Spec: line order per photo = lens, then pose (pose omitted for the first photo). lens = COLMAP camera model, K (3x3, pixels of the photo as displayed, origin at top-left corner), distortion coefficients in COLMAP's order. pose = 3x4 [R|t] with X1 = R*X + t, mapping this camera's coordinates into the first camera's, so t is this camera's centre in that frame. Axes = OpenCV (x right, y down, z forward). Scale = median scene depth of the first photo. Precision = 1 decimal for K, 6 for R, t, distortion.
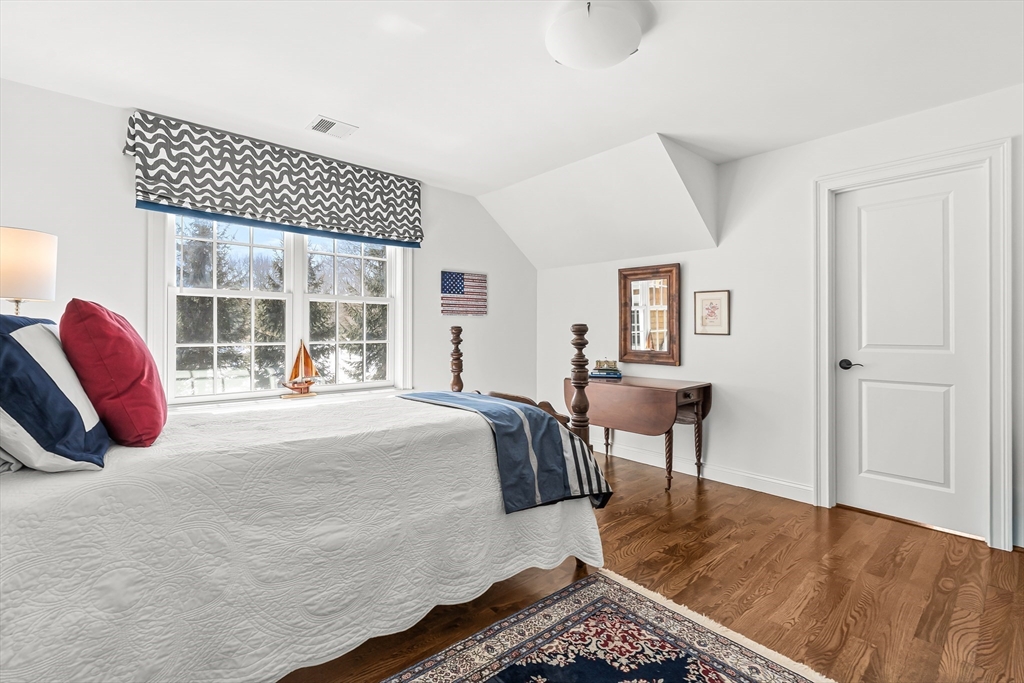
lens RADIAL K [[456.2, 0, 511.6], [0, 456.2, 336.0], [0, 0, 1]] dist [-0.002299, -0.000223]
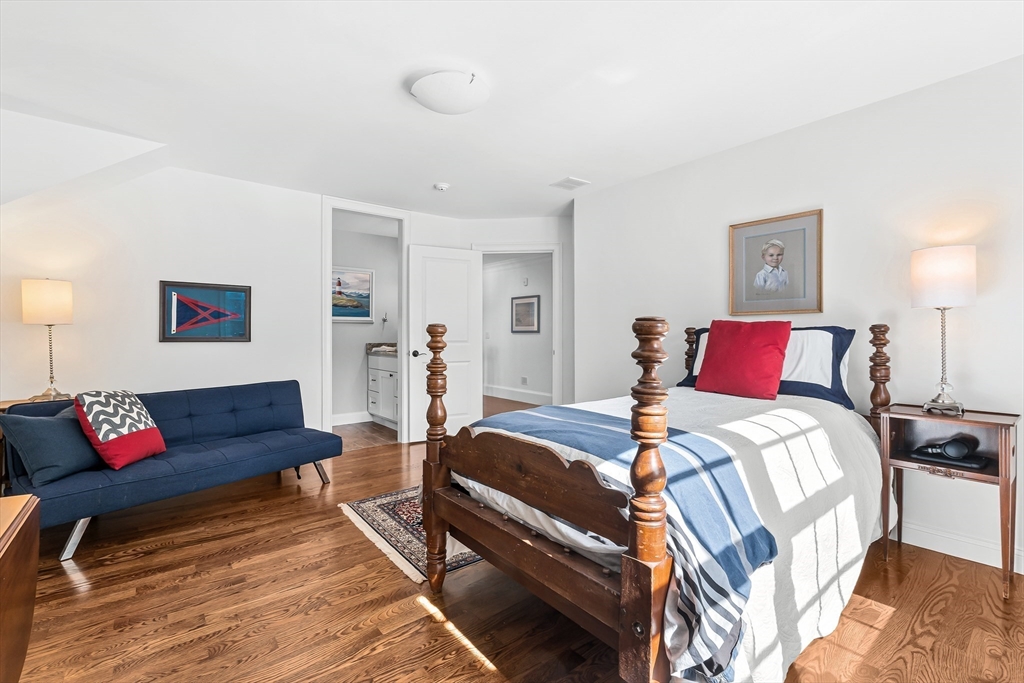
lens RADIAL K [[456.2, 0, 513.0], [0, 456.2, 335.9], [0, 0, 1]] dist [-0.002299, -0.000223]
pose [[-0.999313, -0.001055, 0.037042, -0.038771], [-0.000849, 0.999984, 0.005570, -0.008415], [-0.037047, 0.005535, -0.999298, 2.446642]]
